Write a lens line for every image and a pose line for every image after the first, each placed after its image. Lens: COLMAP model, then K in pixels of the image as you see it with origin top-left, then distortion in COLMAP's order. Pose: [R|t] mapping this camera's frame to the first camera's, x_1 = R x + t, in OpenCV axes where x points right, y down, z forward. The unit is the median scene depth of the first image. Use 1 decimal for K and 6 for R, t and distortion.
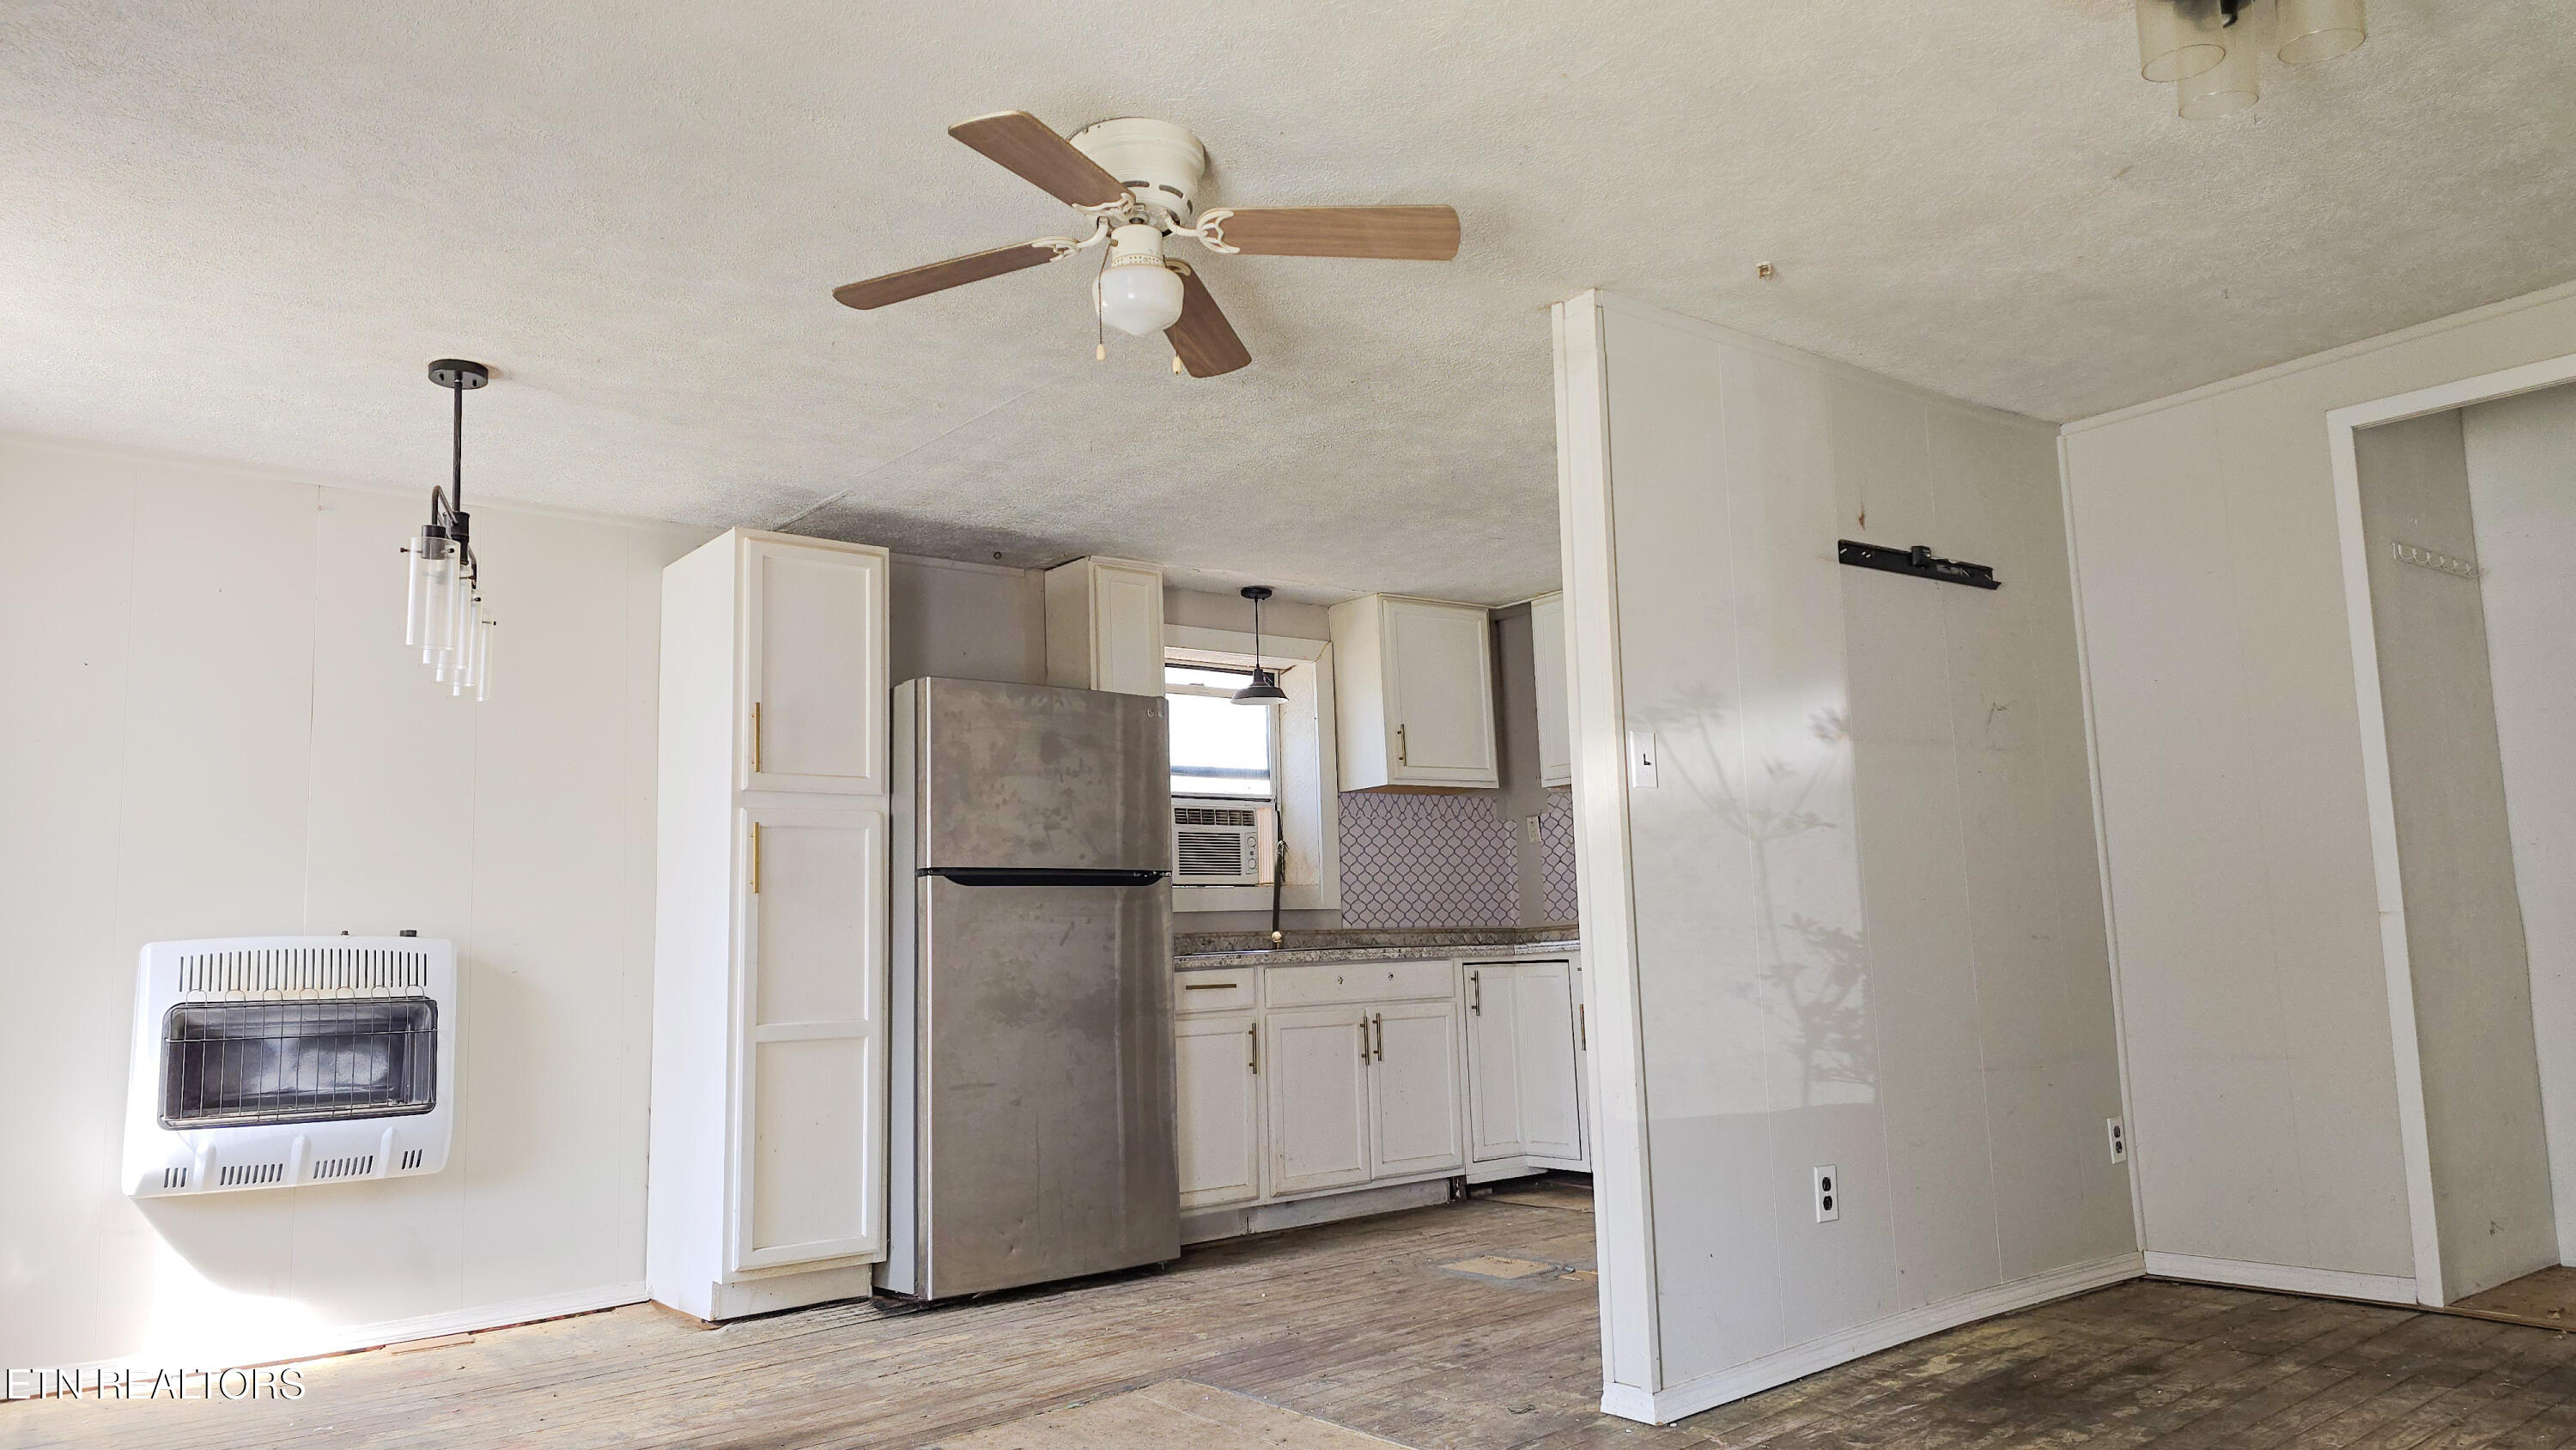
lens RADIAL K [[1726.8, 0, 1287.5], [0, 1726.8, 715.9], [0, 0, 1]] dist [0.067848, -0.070521]
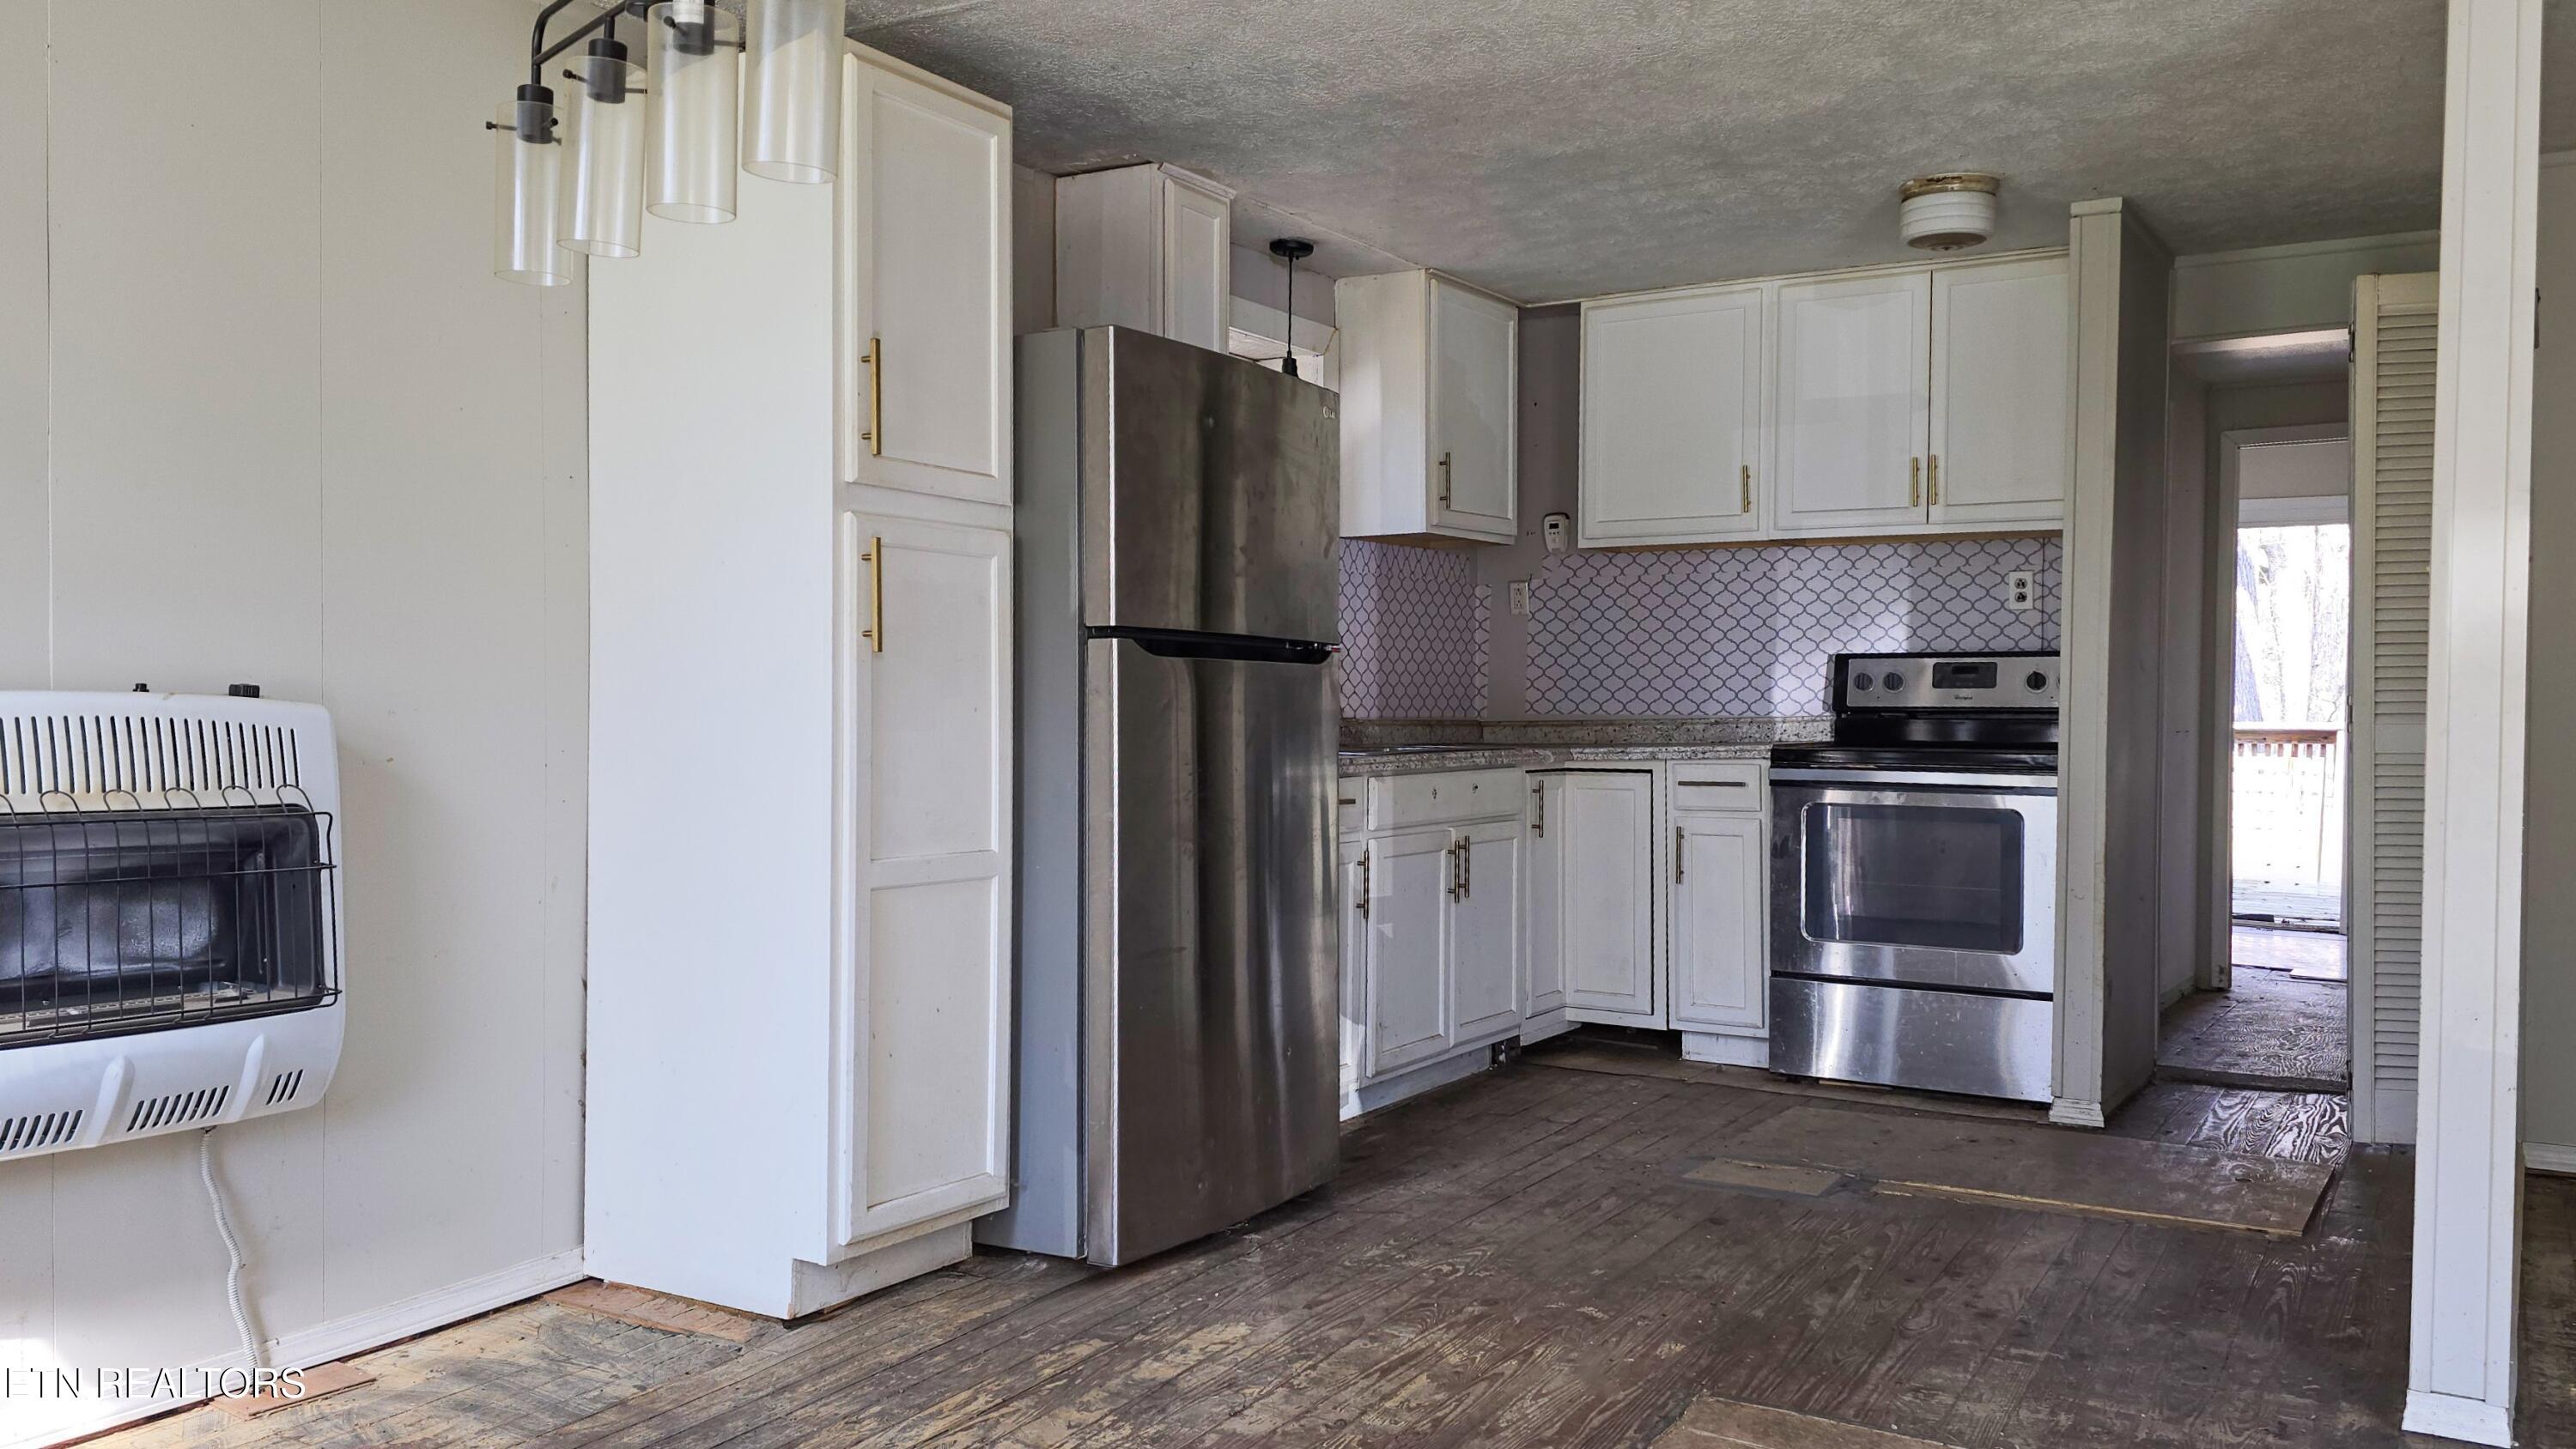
lens RADIAL K [[1958.7, 0, 1272.8], [0, 1958.7, 725.3], [0, 0, 1]] dist [0.046603, -0.014155]
pose [[0.940893, 0.035055, 0.336886, -0.393344], [-0.082919, 0.988203, 0.128758, 0.025450], [-0.328398, -0.149082, 0.932700, 0.290875]]
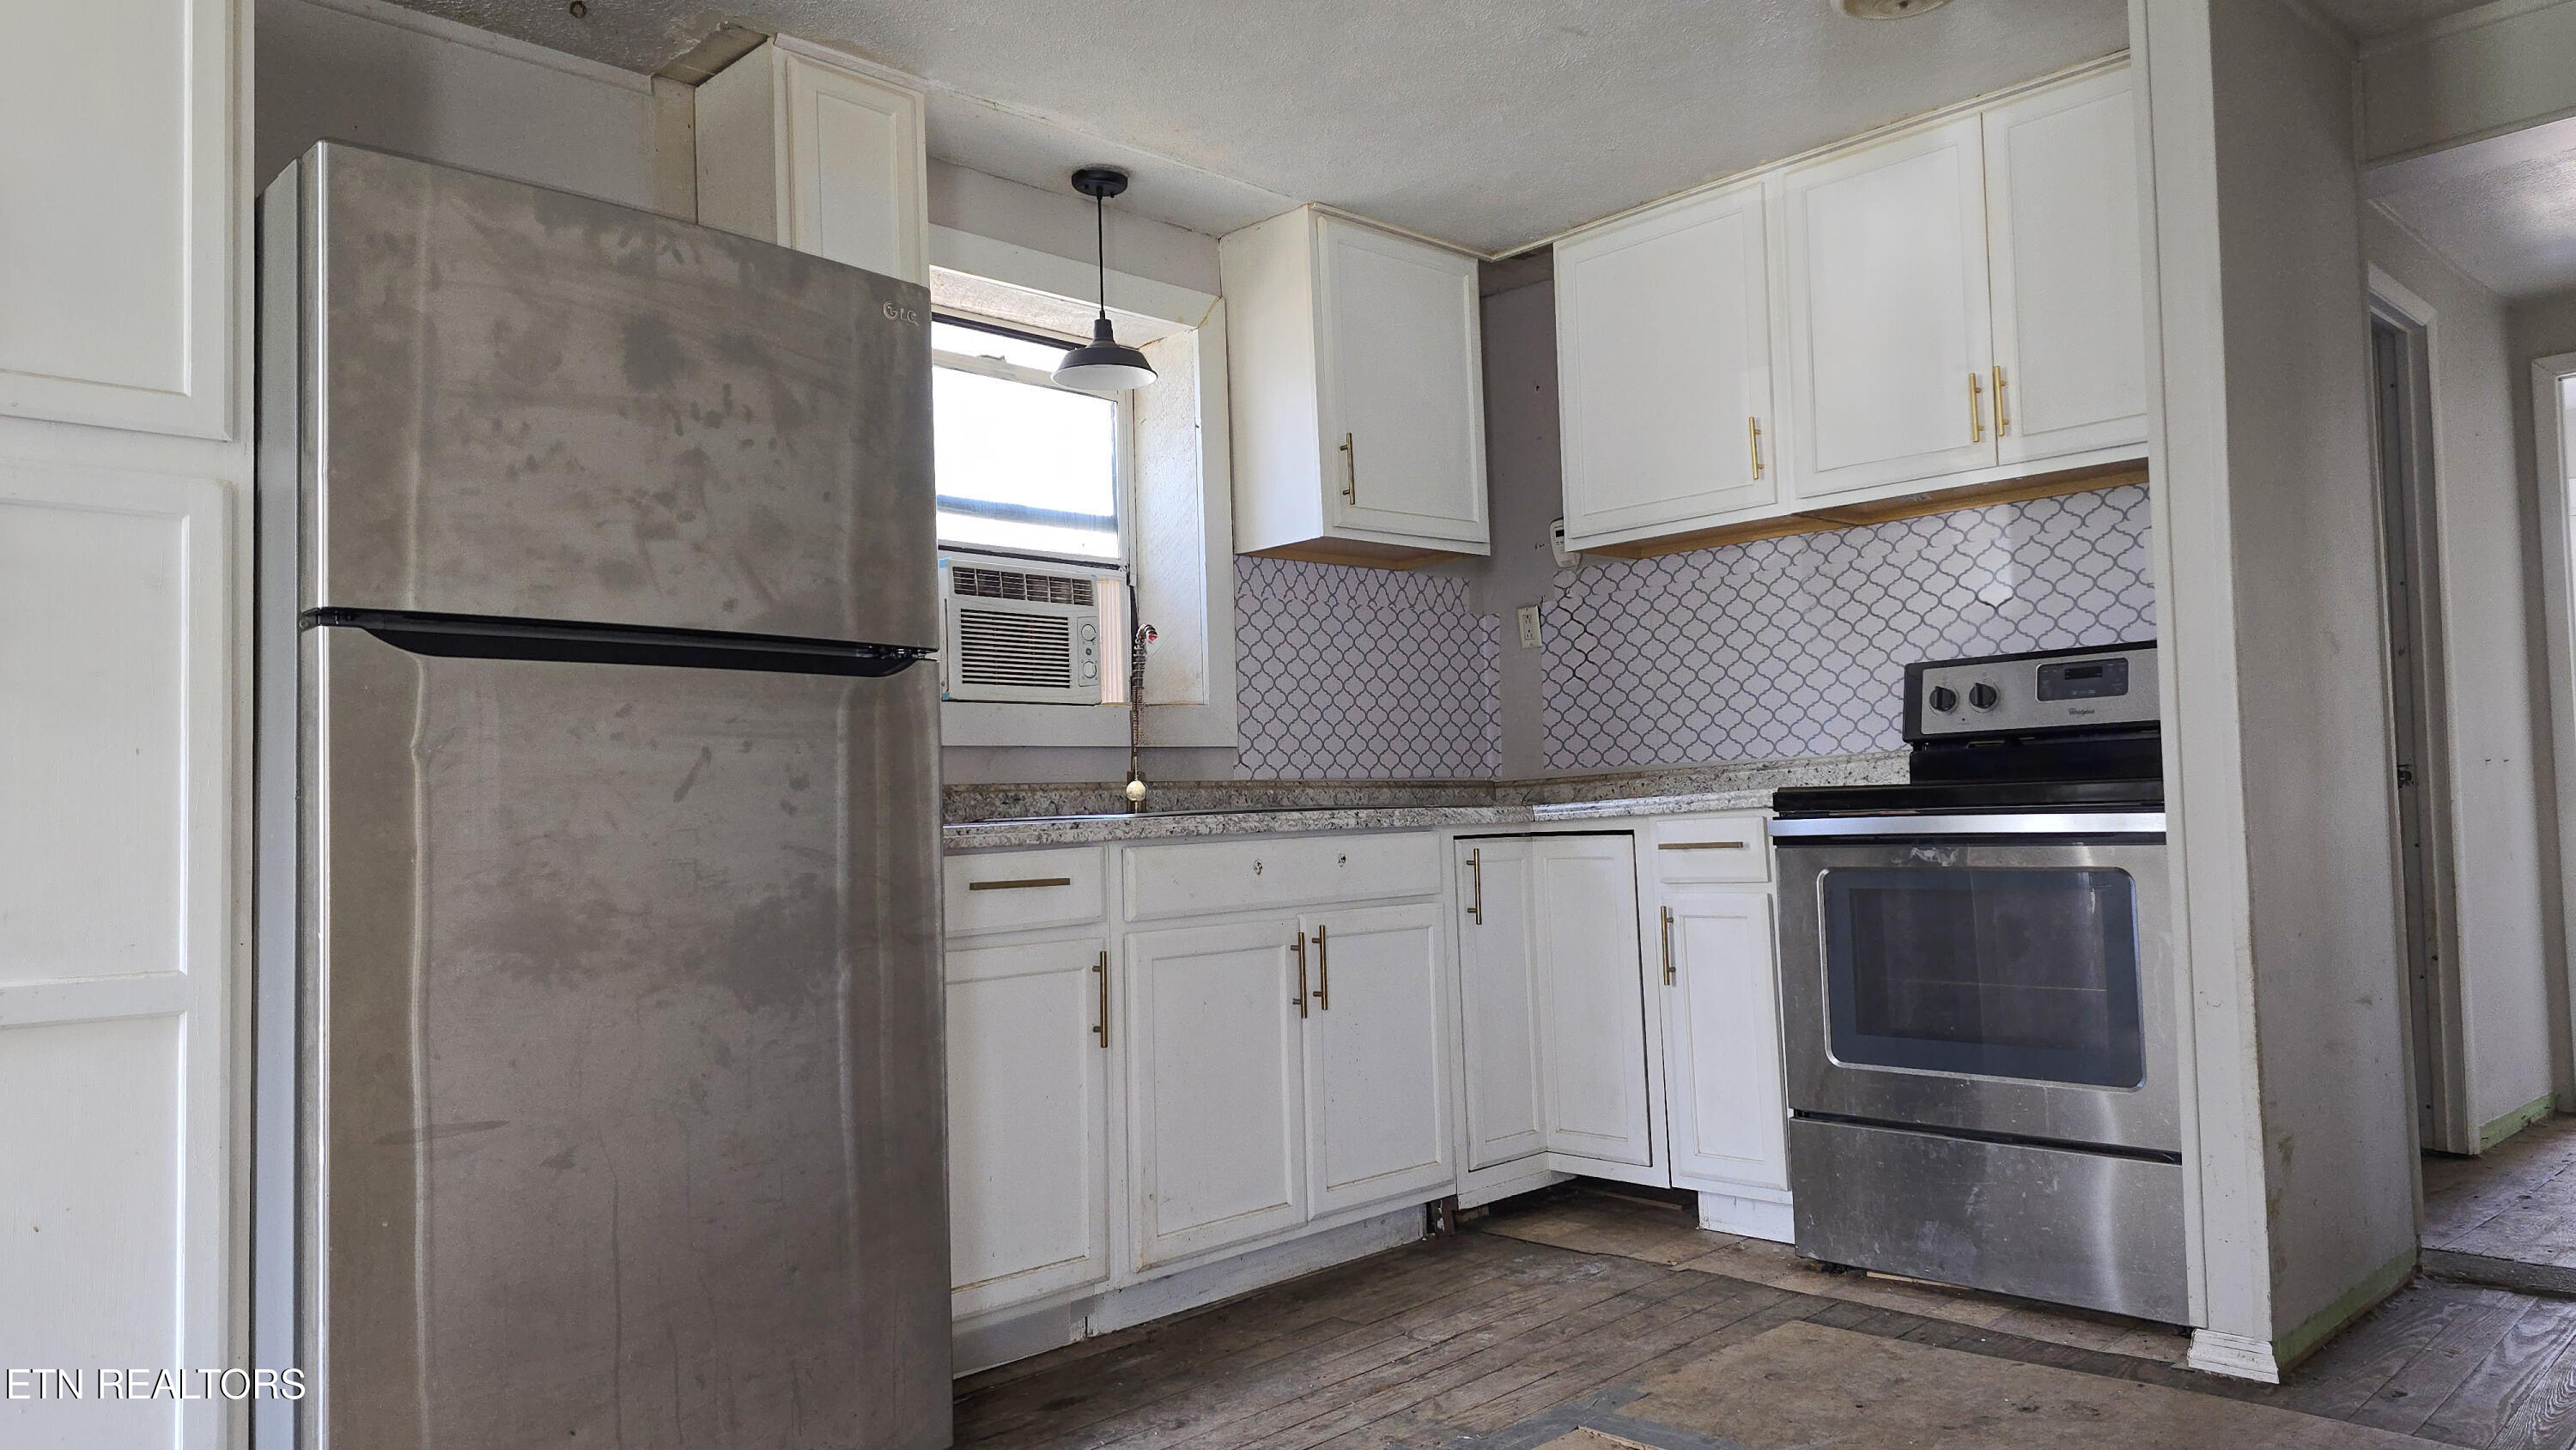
lens RADIAL K [[1726.8, 0, 1273.9], [0, 1726.8, 726.3], [0, 0, 1]] dist [0.067848, -0.070521]
pose [[0.994339, 0.006591, 0.106046, -0.027540], [-0.015116, 0.996697, 0.079796, 0.078742], [-0.105170, -0.080947, 0.991154, 0.563097]]
